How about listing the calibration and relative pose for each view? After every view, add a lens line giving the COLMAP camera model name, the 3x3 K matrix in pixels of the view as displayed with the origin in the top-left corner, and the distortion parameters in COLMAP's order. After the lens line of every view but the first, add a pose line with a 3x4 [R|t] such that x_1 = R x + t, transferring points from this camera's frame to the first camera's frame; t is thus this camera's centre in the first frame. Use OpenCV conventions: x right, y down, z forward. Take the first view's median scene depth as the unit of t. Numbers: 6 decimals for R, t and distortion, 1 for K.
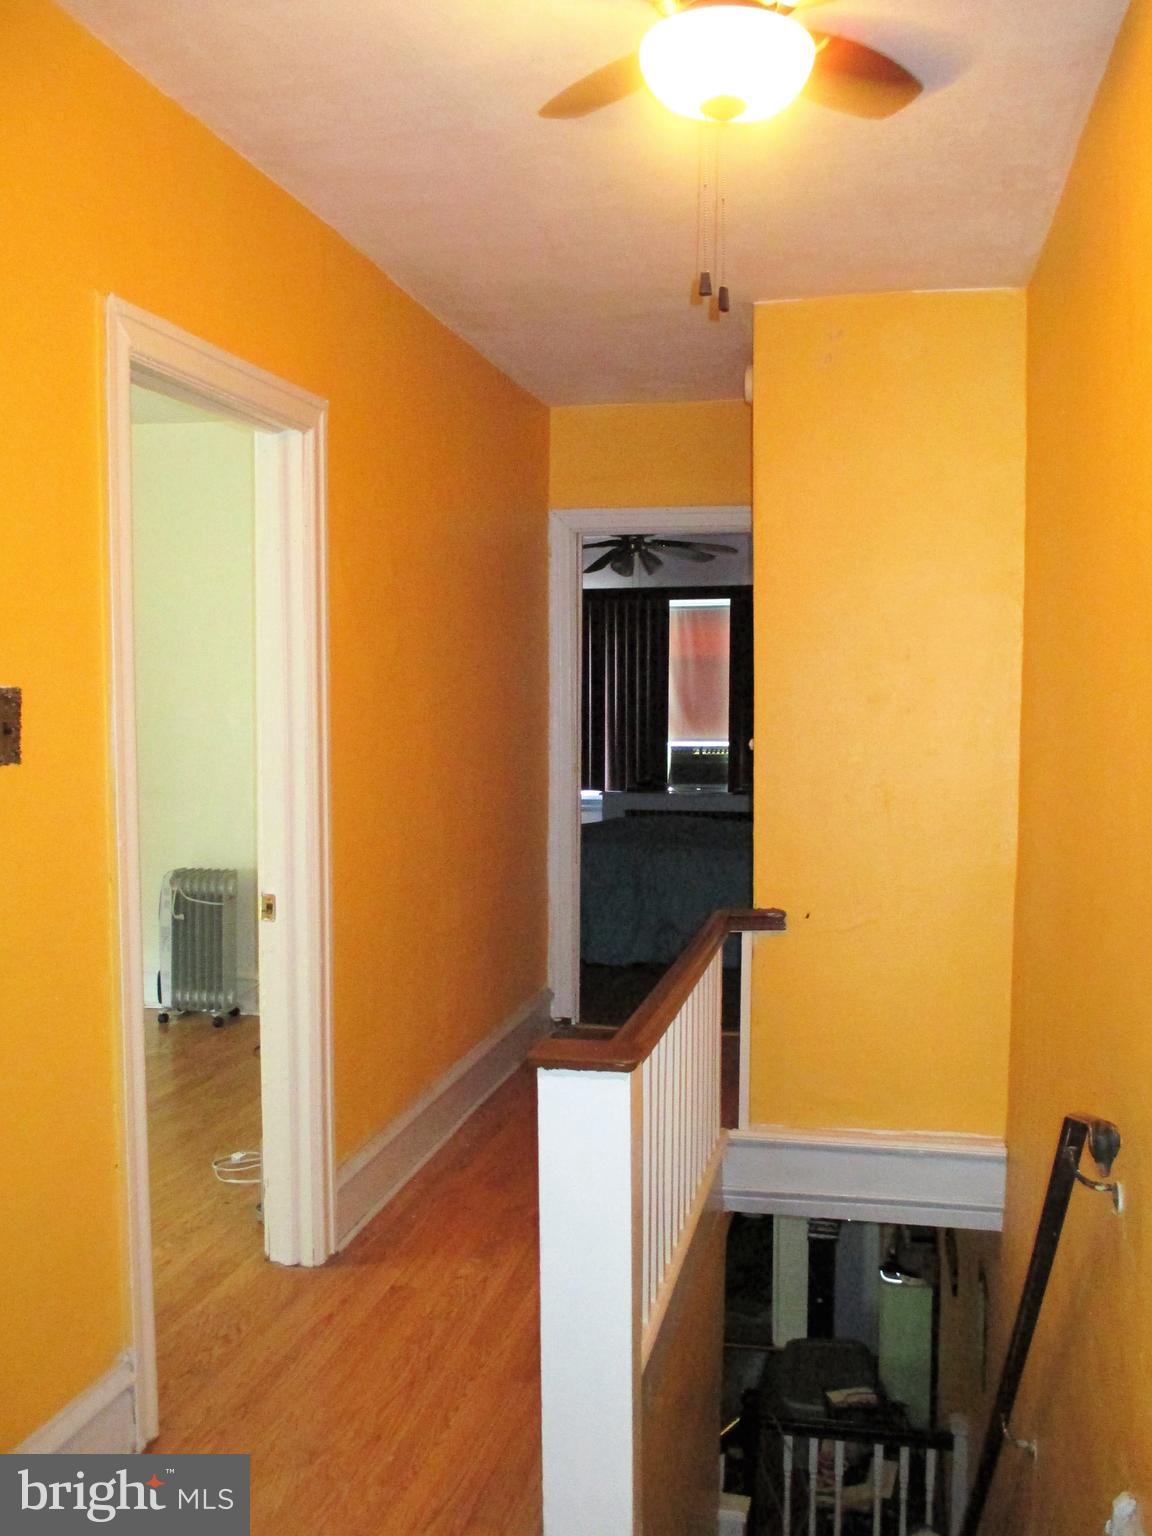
lens RADIAL K [[1363.3, 0, 575.2], [0, 1363.3, 769.4], [0, 0, 1]] dist [-0.047700, 0.000581]
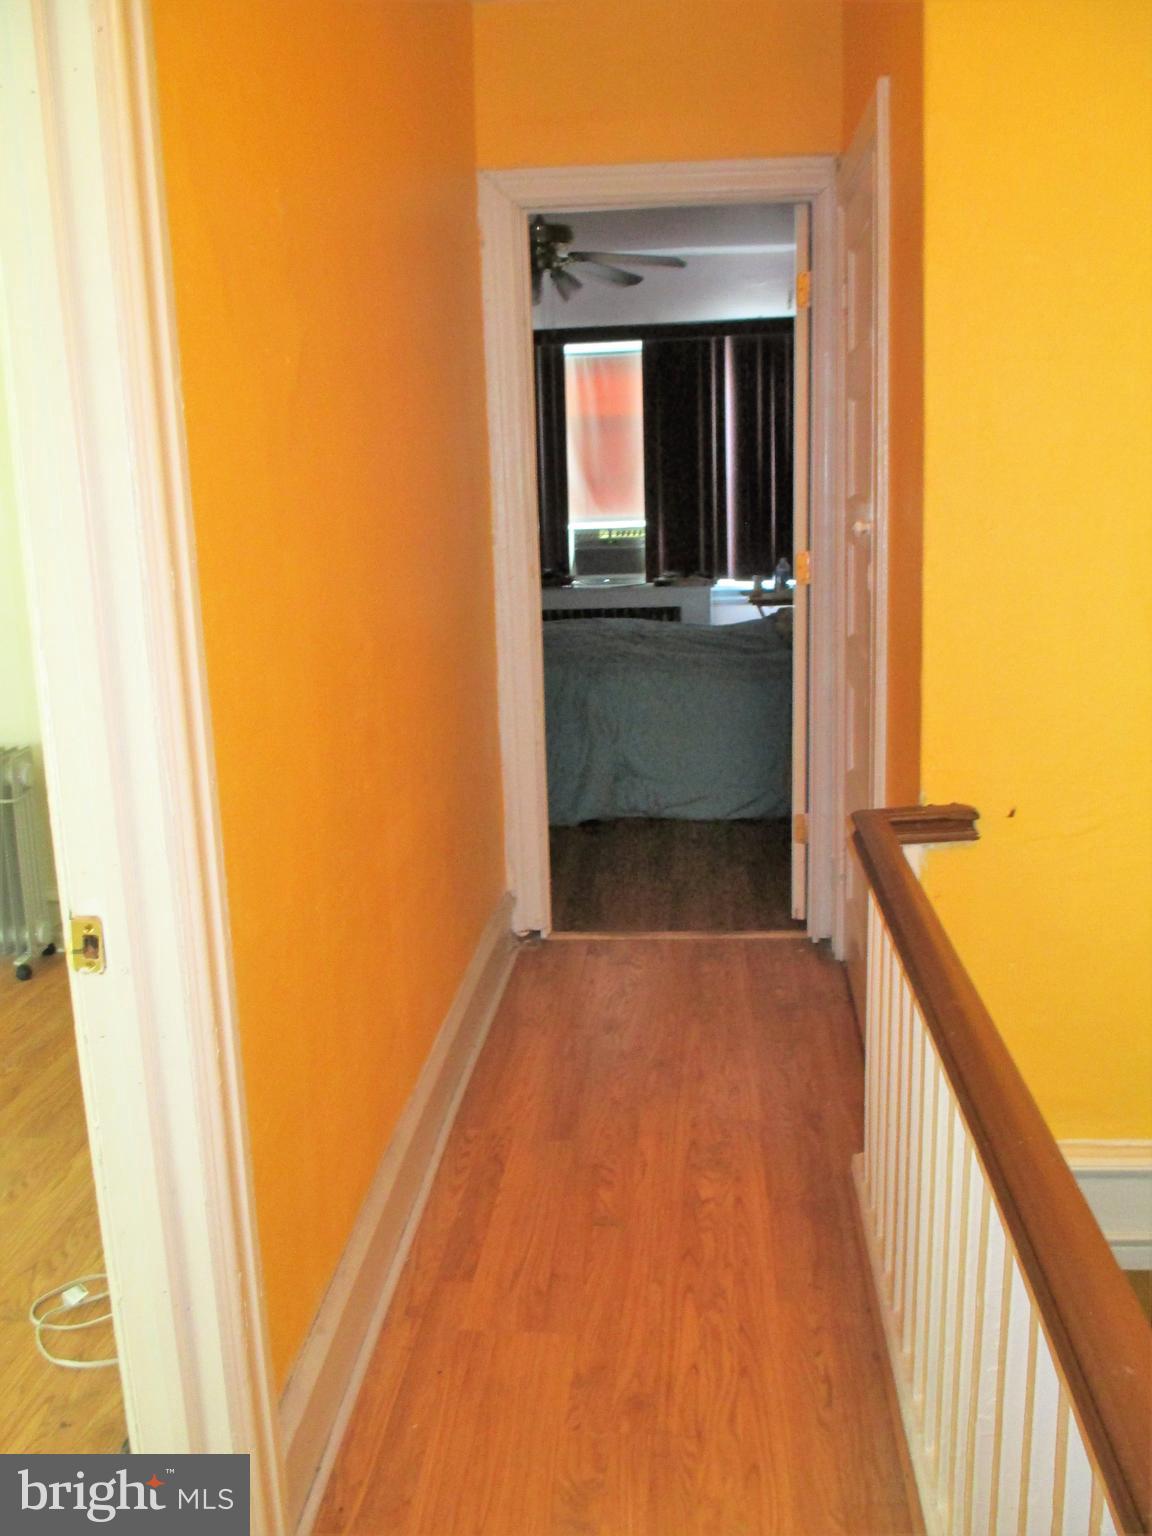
lens RADIAL K [[1363.3, 0, 572.0], [0, 1363.3, 759.5], [0, 0, 1]] dist [-0.047700, 0.000581]
pose [[0.990478, -0.060781, 0.123530, -0.067331], [0.041239, 0.987053, 0.155002, -0.012548], [-0.131352, -0.148431, 0.980161, 0.311430]]
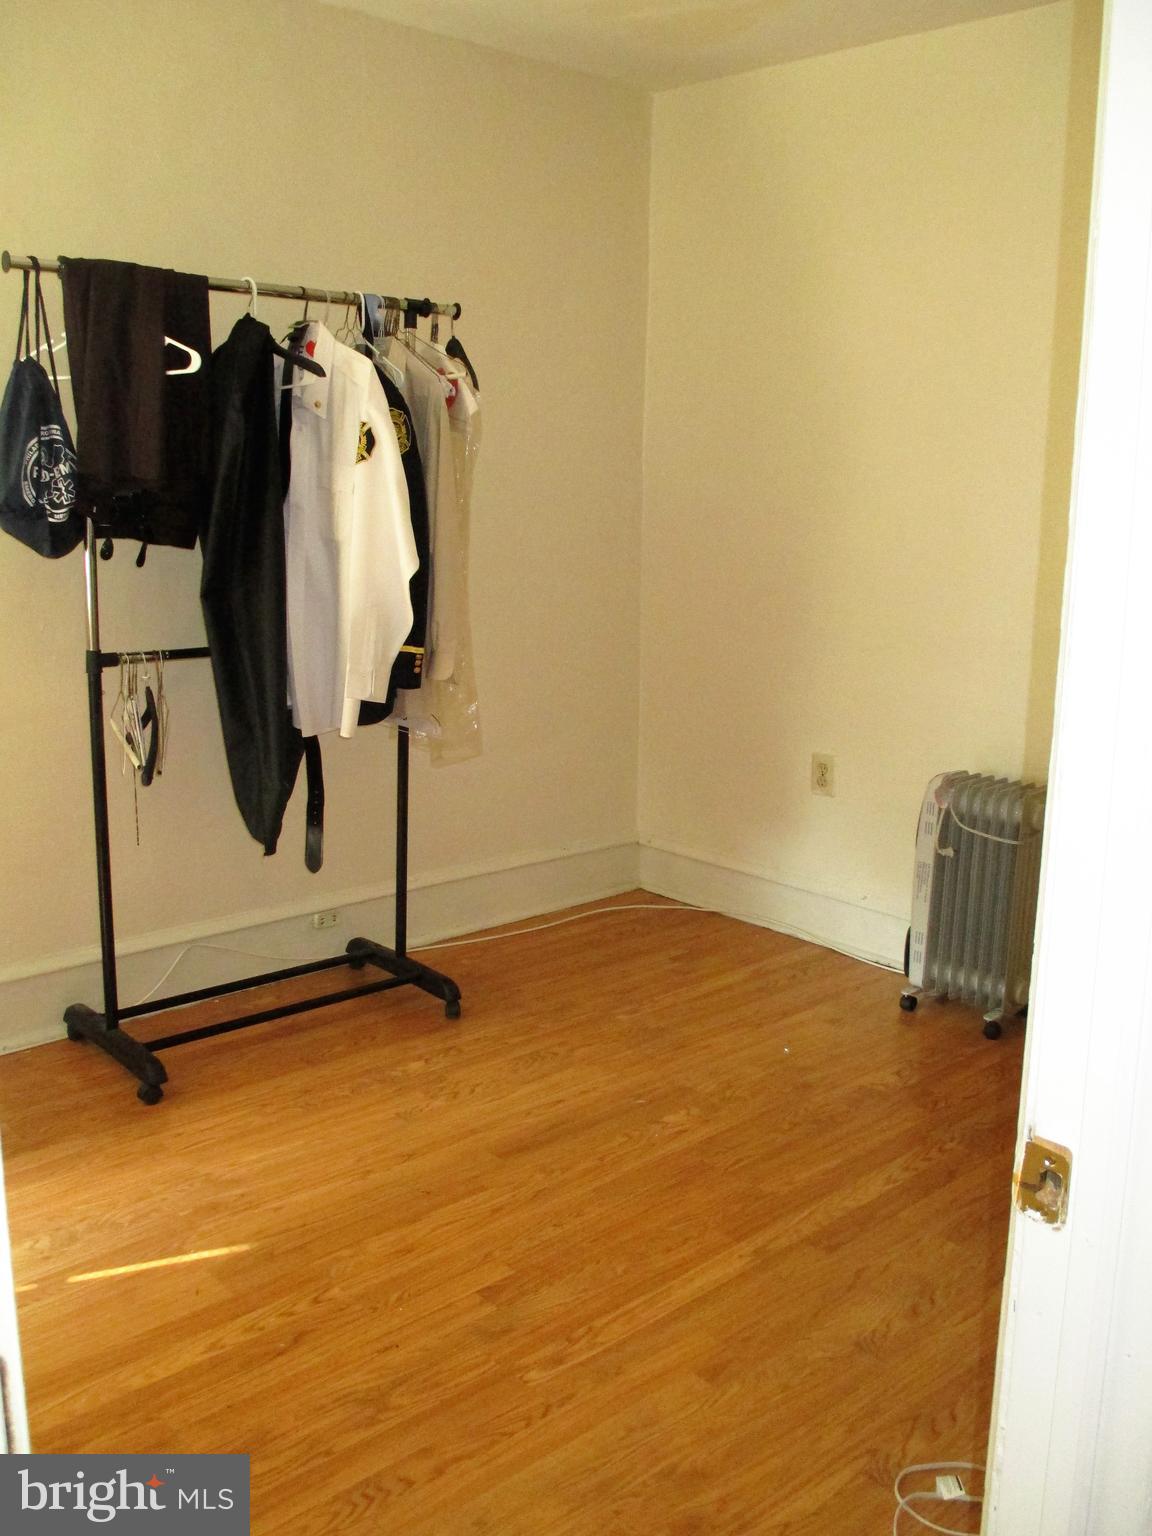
lens RADIAL K [[1363.3, 0, 573.3], [0, 1363.3, 765.0], [0, 0, 1]] dist [-0.047700, 0.000581]
pose [[0.818117, 0.121551, -0.562058, -0.087748], [-0.040332, 0.987127, 0.154771, -0.018114], [0.573635, -0.103952, 0.812488, 0.401156]]
